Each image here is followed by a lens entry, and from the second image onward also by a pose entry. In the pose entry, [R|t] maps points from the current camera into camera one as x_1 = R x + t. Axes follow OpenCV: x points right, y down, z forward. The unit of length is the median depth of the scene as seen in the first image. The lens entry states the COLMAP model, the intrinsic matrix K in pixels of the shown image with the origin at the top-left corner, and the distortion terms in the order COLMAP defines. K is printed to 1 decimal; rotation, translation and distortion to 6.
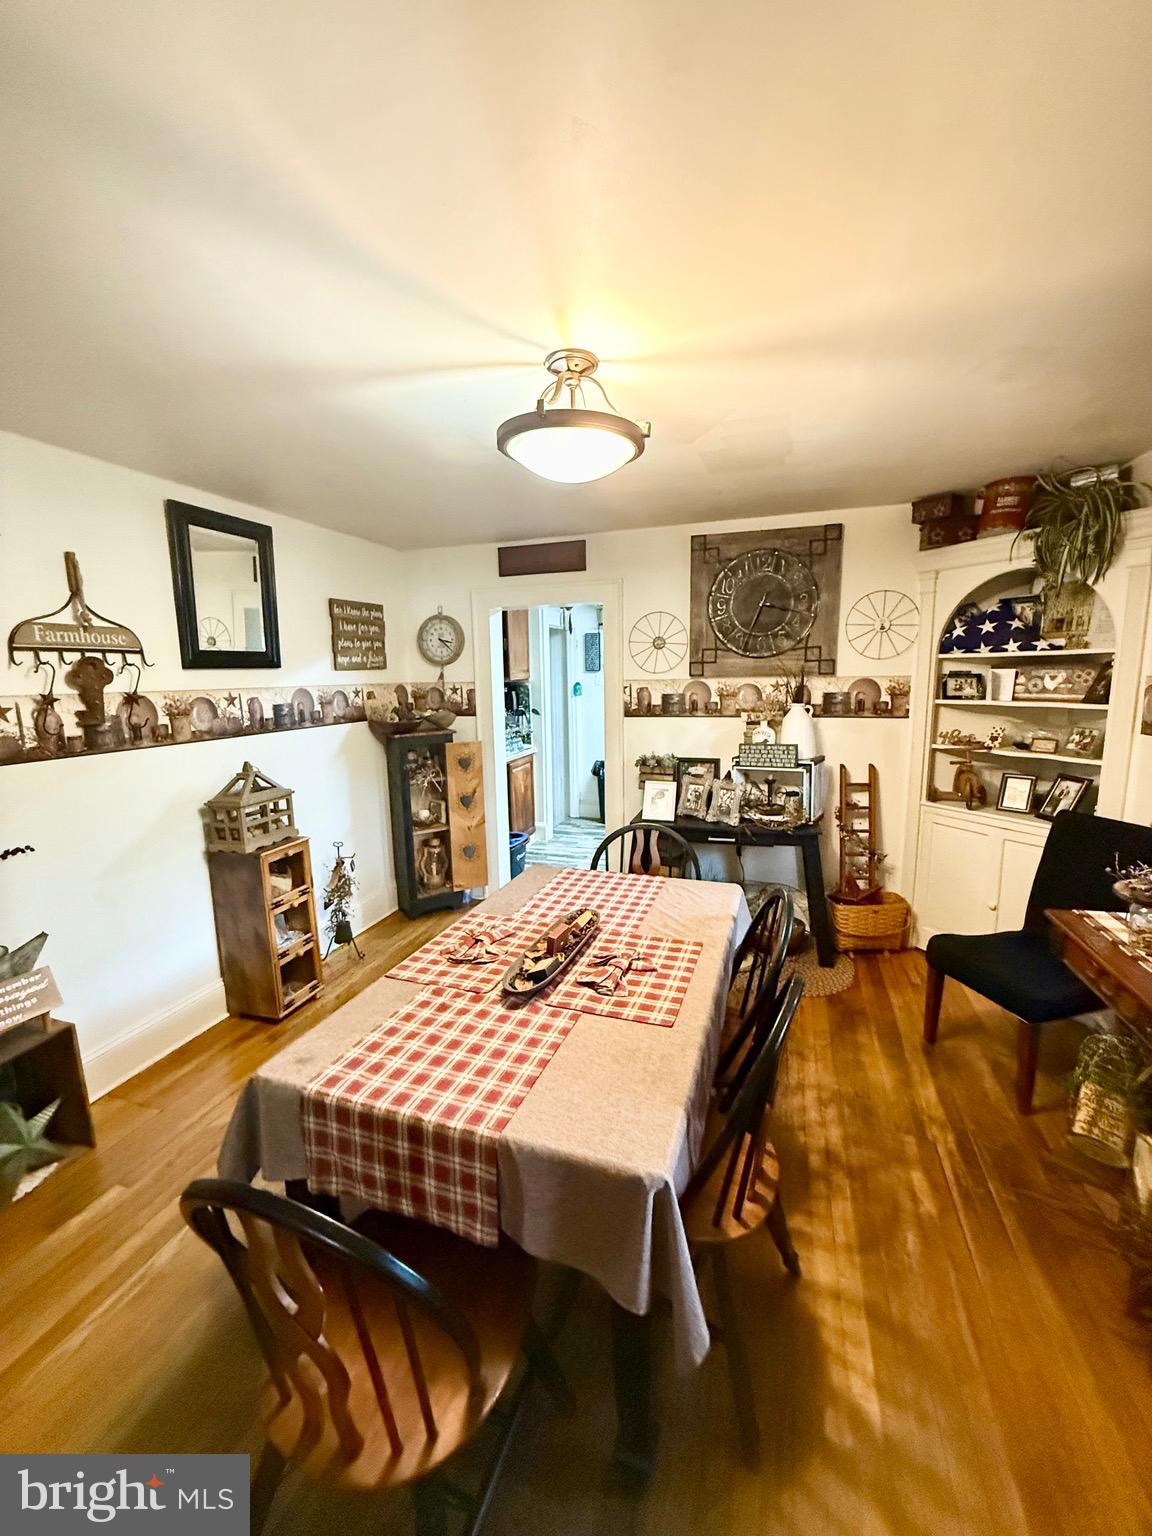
lens RADIAL K [[619.2, 0, 581.4], [0, 619.2, 766.5], [0, 0, 1]] dist [-0.000163, -0.000270]
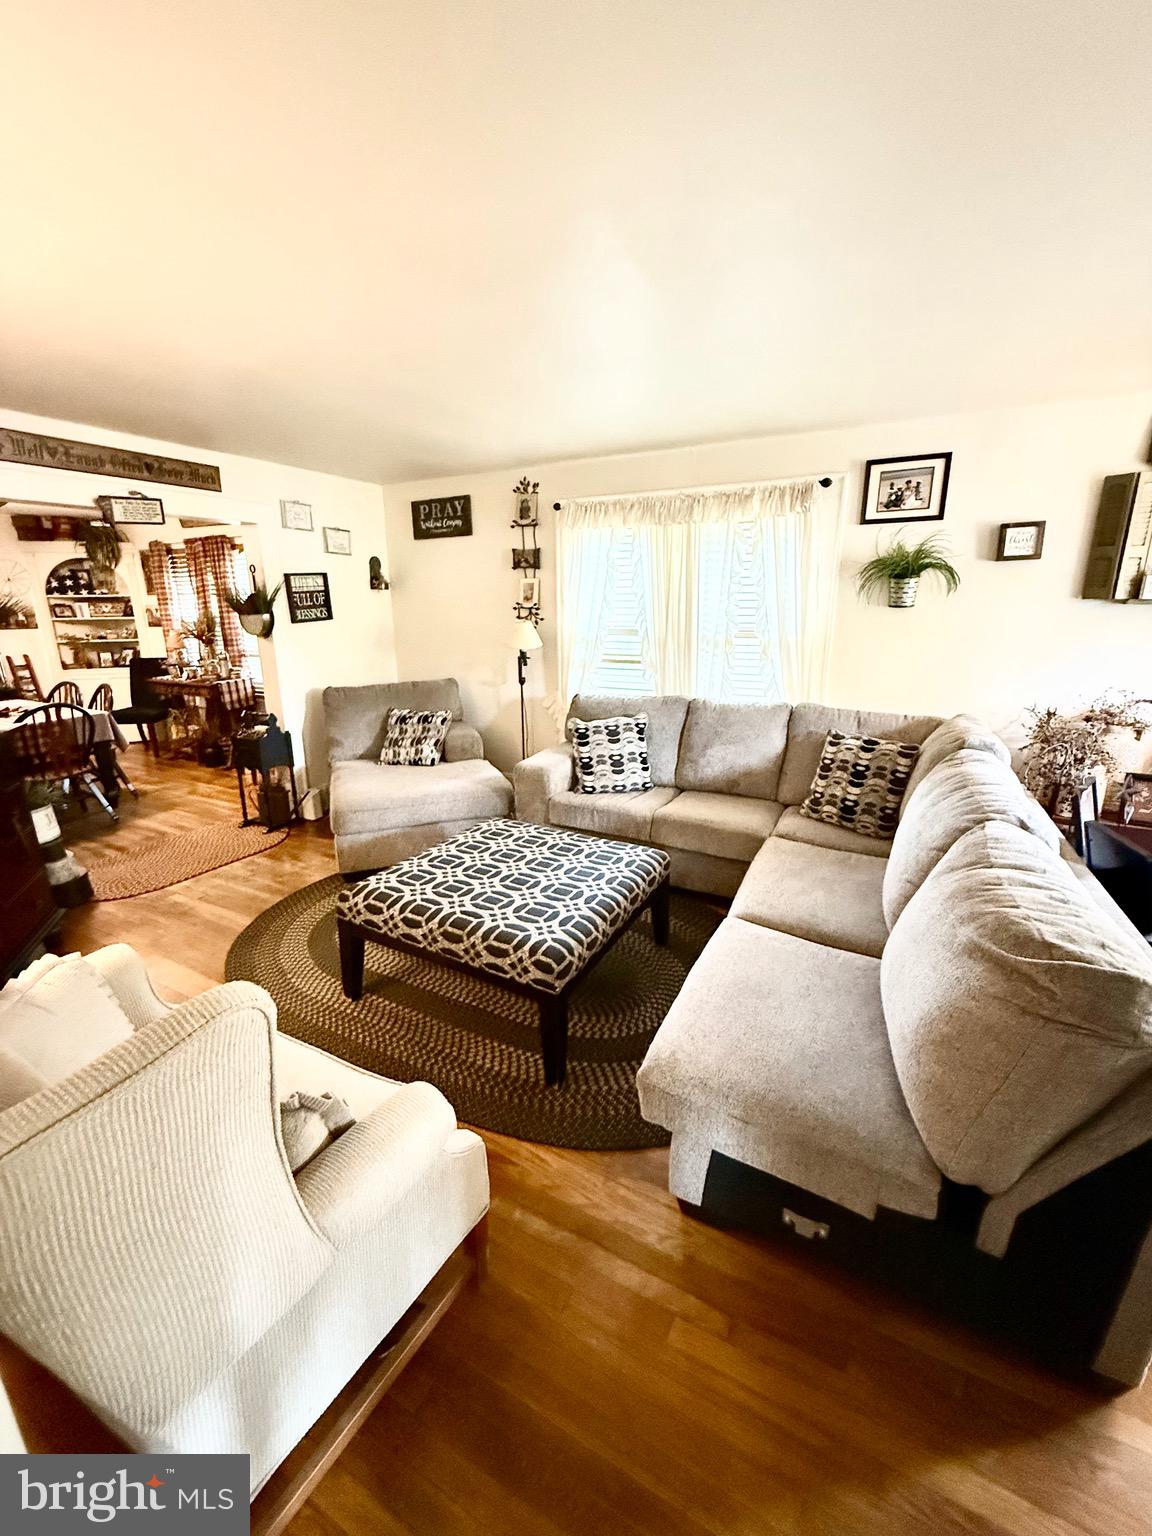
lens RADIAL K [[619.2, 0, 581.4], [0, 619.2, 766.5], [0, 0, 1]] dist [-0.000163, -0.000270]
pose [[0.169306, -0.239729, 0.955963, -1.269248], [0.154053, 0.964480, 0.214581, 0.206340], [-0.973449, 0.110939, 0.200223, -1.107764]]
